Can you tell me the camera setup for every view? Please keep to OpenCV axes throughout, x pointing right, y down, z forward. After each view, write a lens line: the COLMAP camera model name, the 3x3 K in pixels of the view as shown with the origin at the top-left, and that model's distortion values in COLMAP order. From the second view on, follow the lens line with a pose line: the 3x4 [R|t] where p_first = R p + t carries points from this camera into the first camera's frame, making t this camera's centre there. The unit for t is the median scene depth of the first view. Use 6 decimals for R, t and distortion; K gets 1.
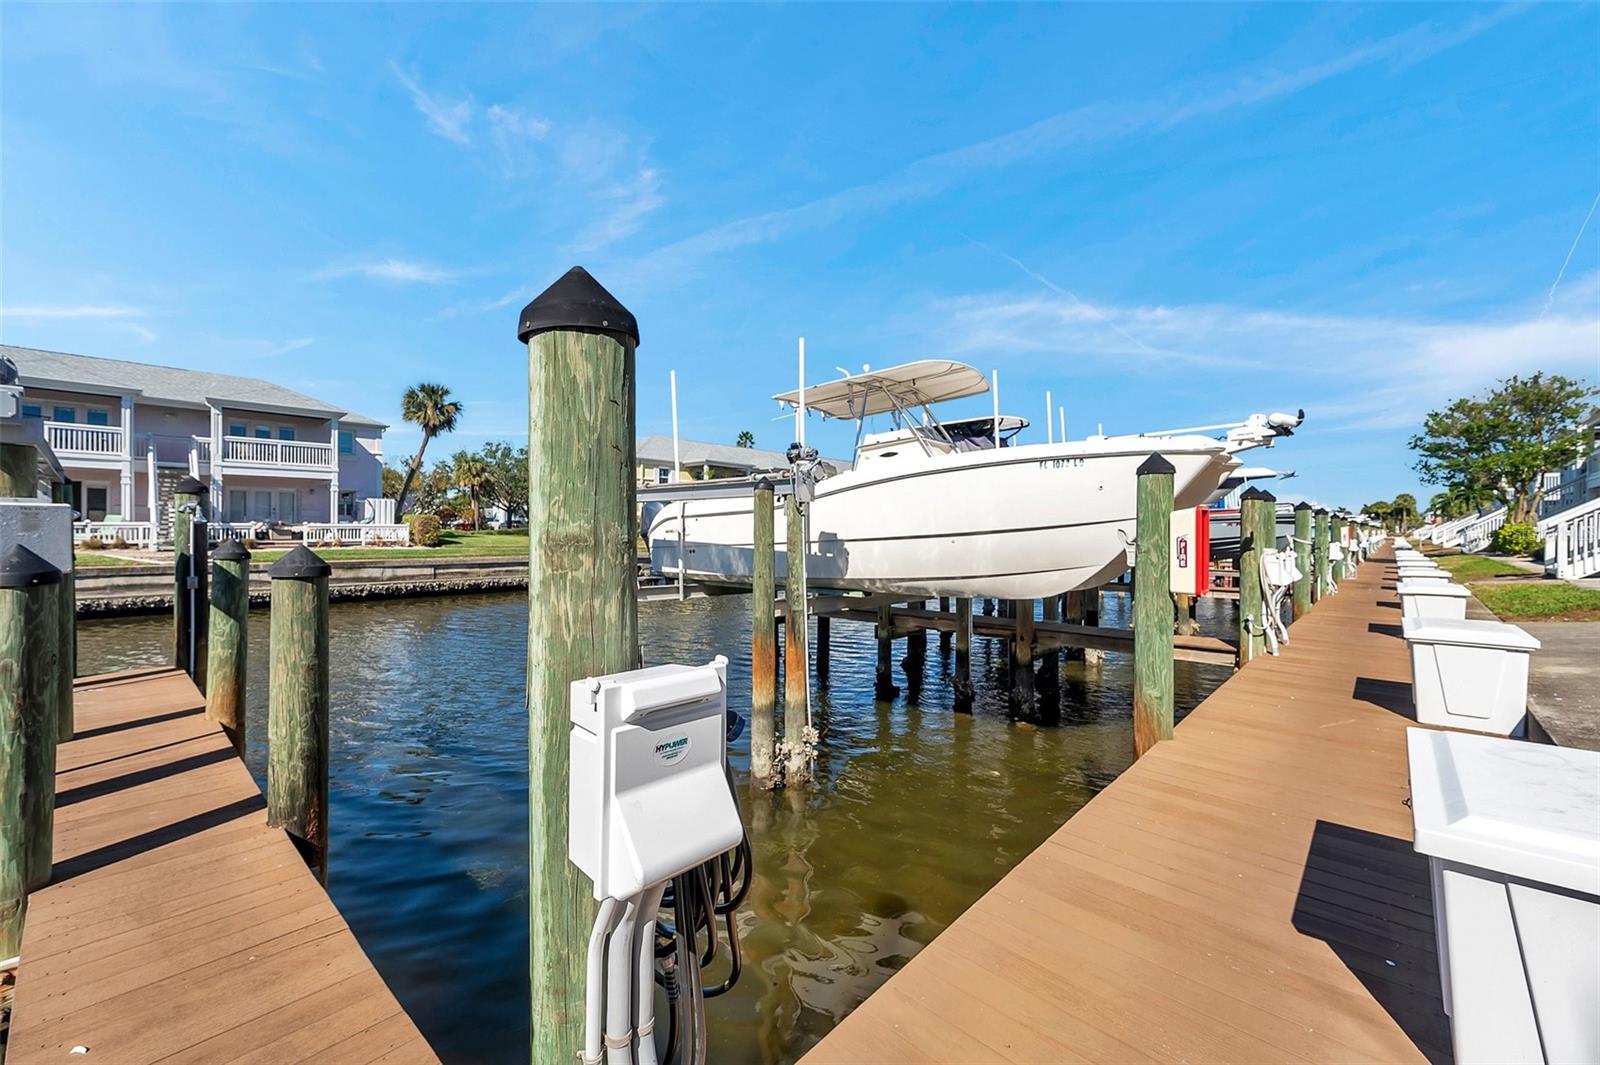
lens RADIAL K [[629.6, 0, 801.5], [0, 629.6, 531.0], [0, 0, 1]] dist [-0.000184, -0.000075]
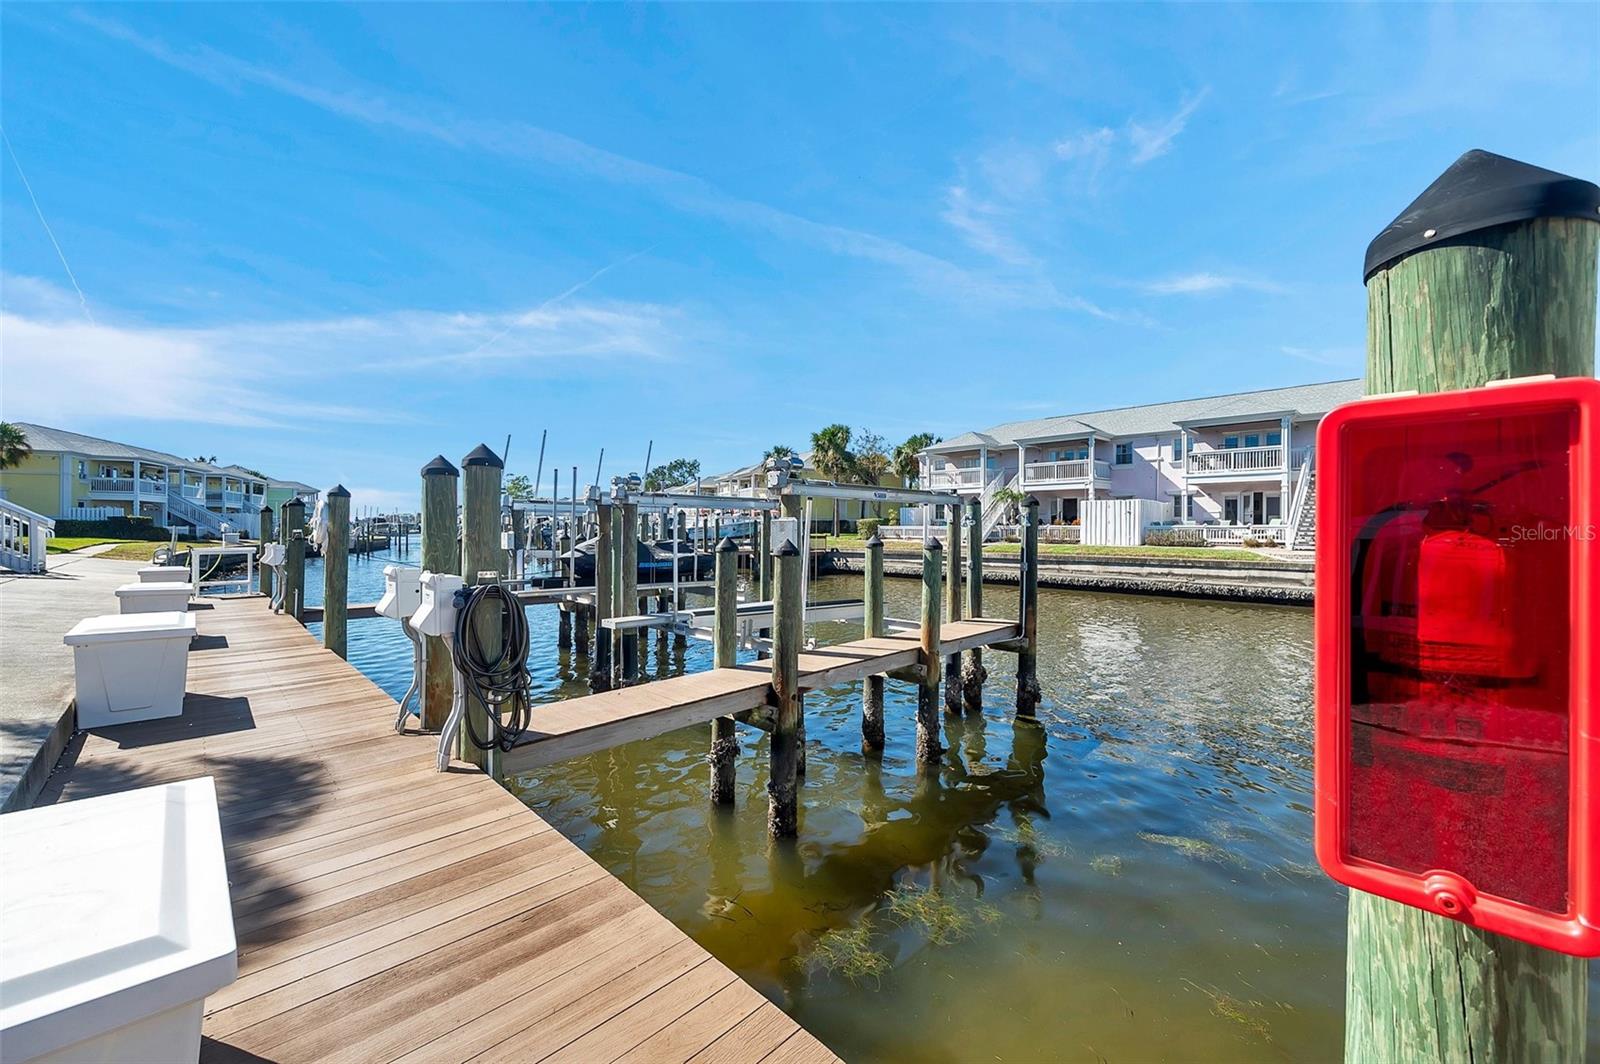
lens RADIAL K [[629.6, 0, 801.5], [0, 629.6, 530.5], [0, 0, 1]] dist [-0.000184, -0.000075]
pose [[-0.036370, -0.001322, -0.999338, 0.302918], [-0.002074, 0.999997, -0.001247, 0.000178], [0.999336, 0.002027, -0.036373, 0.307209]]
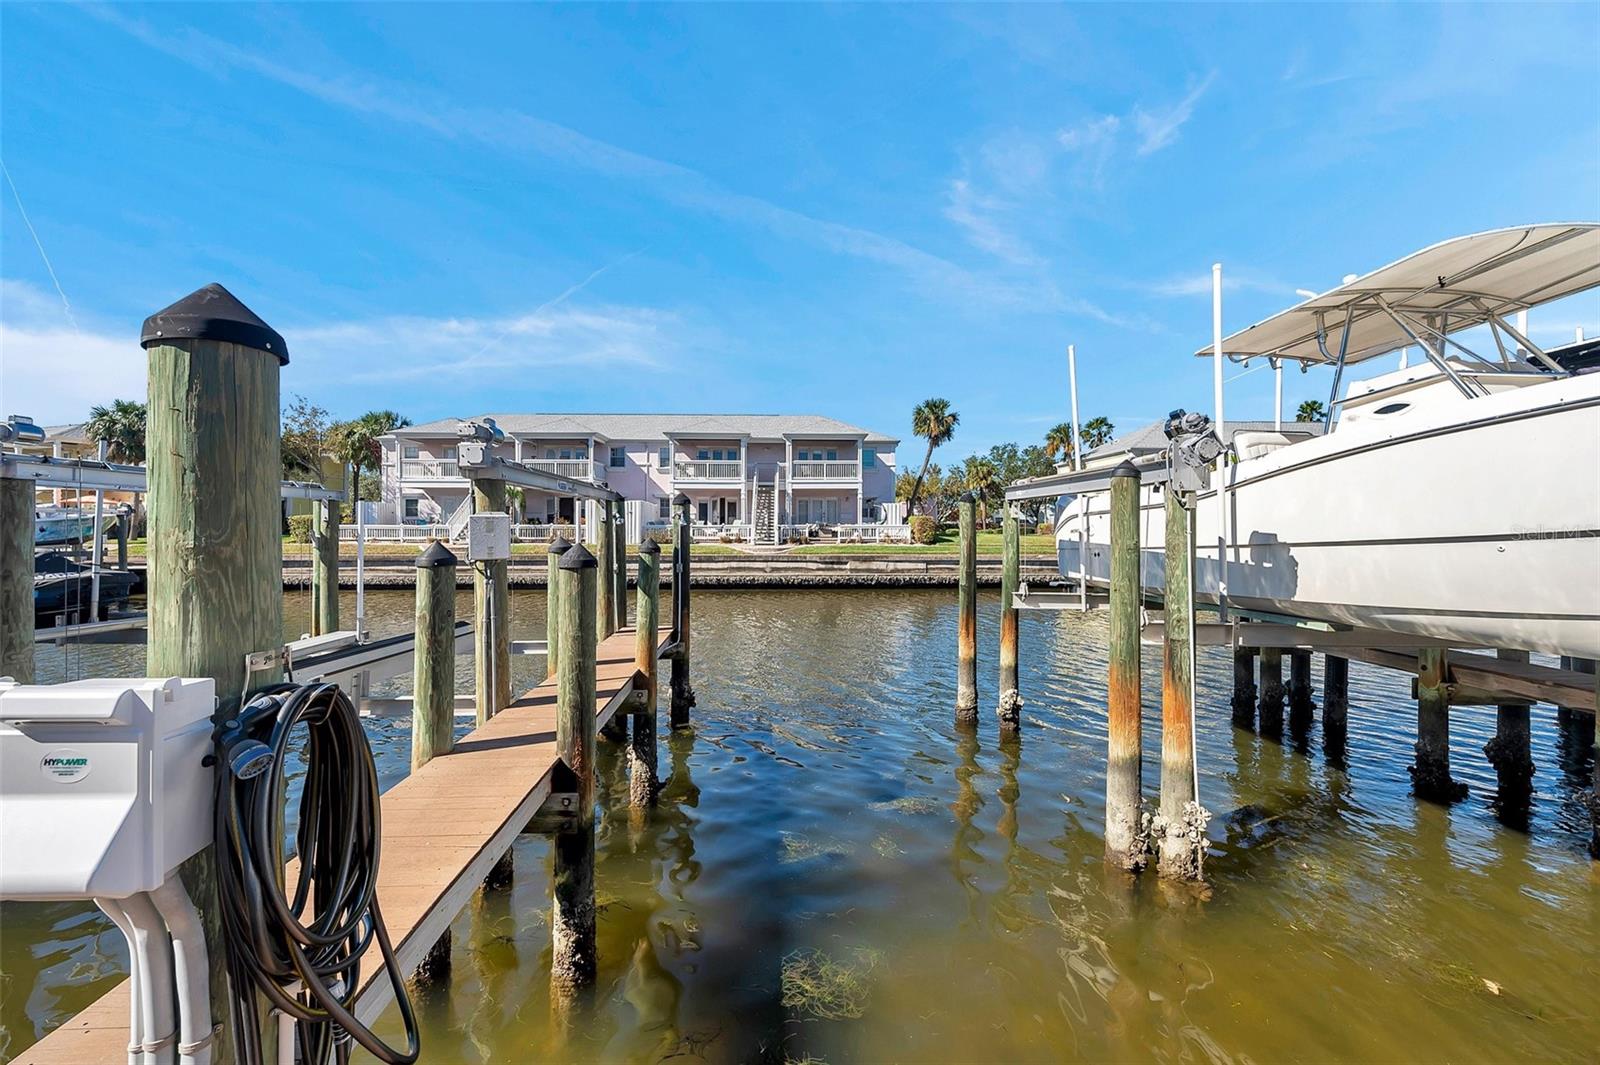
lens RADIAL K [[629.6, 0, 801.5], [0, 629.6, 531.0], [0, 0, 1]] dist [-0.000184, -0.000075]
pose [[0.711347, -0.000642, -0.702840, 0.125182], [0.001948, 0.999998, 0.001058, -0.000934], [0.702838, -0.002121, 0.711347, 0.109905]]
